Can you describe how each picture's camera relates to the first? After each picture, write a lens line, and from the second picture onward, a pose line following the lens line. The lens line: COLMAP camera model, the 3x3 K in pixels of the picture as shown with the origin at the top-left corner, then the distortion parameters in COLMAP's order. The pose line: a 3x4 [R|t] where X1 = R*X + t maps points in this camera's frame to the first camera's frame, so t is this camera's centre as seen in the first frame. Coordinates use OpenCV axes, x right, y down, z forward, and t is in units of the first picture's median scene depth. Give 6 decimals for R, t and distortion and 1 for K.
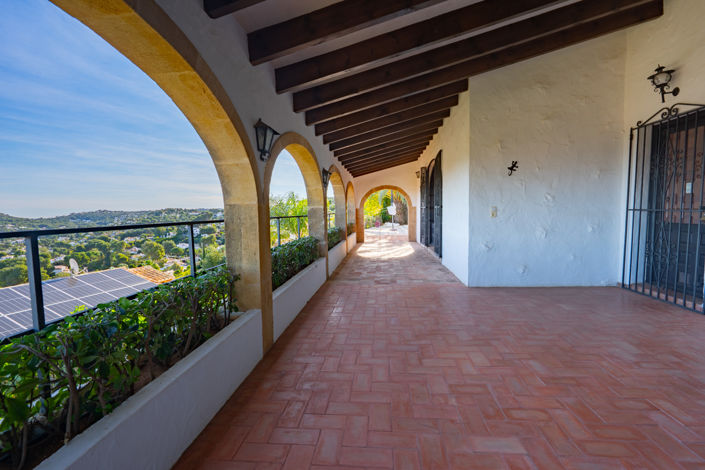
lens RADIAL K [[324.4, 0, 354.4], [0, 324.4, 236.2], [0, 0, 1]] dist [-0.003203, -0.000800]
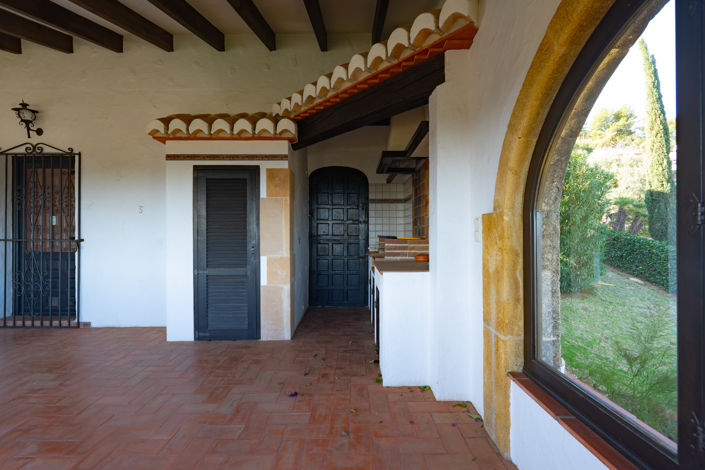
lens RADIAL K [[322.4, 0, 352.5], [0, 322.4, 235.0], [0, 0, 1]] dist [0.000907, -0.000166]
pose [[-0.094837, 0.016125, 0.995362, -0.183857], [0.082806, 0.996532, -0.008255, -0.003488], [-0.992043, 0.081639, -0.095843, 0.083176]]
